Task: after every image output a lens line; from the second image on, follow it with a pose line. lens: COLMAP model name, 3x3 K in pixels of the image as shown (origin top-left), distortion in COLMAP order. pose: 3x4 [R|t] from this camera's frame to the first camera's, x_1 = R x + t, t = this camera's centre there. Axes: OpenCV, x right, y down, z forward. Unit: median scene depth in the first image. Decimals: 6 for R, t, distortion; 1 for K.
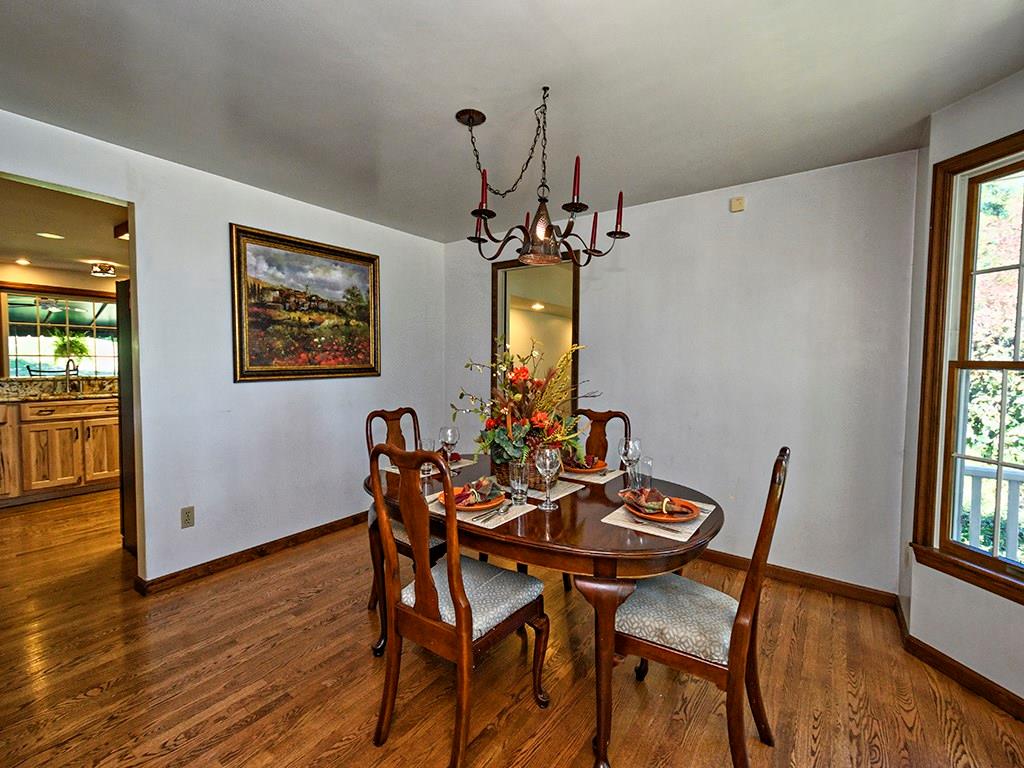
lens RADIAL K [[448.5, 0, 489.0], [0, 448.5, 383.3], [0, 0, 1]] dist [0.001463, -0.000030]
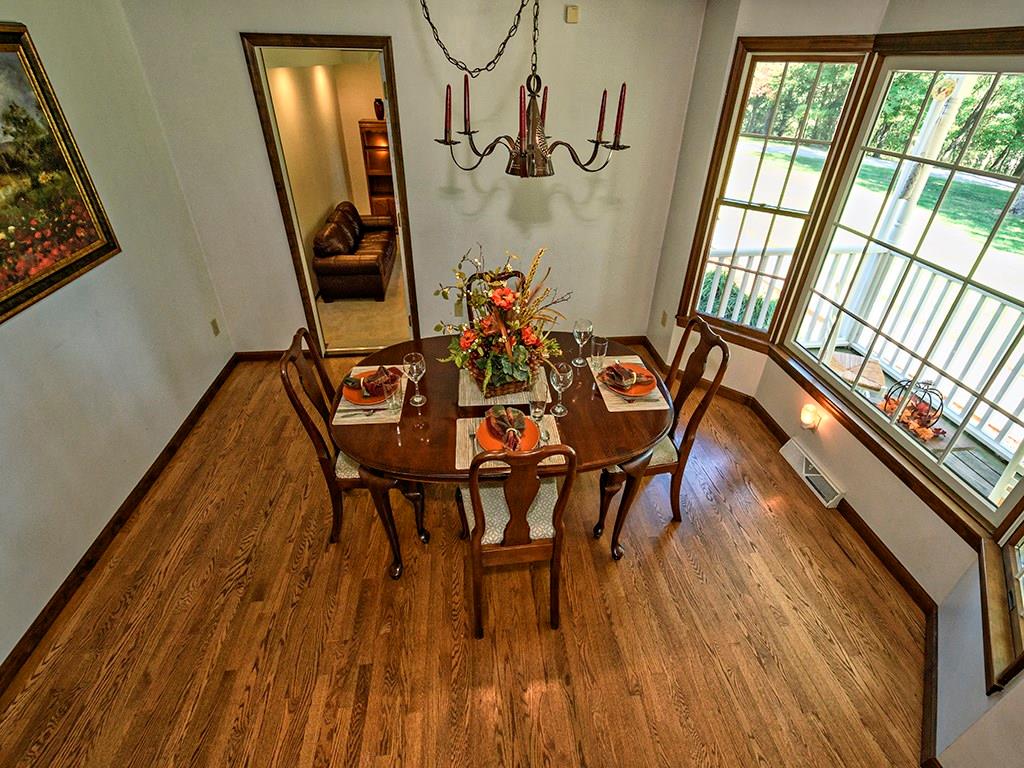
lens RADIAL K [[471.5, 0, 514.0], [0, 471.5, 344.8], [0, 0, 1]] dist [0.002978, 0.000454]
pose [[0.733142, -0.344388, 0.586429, -0.311198], [0.023370, 0.874549, 0.484374, -0.239425], [-0.679674, -0.341410, 0.649217, 0.178323]]
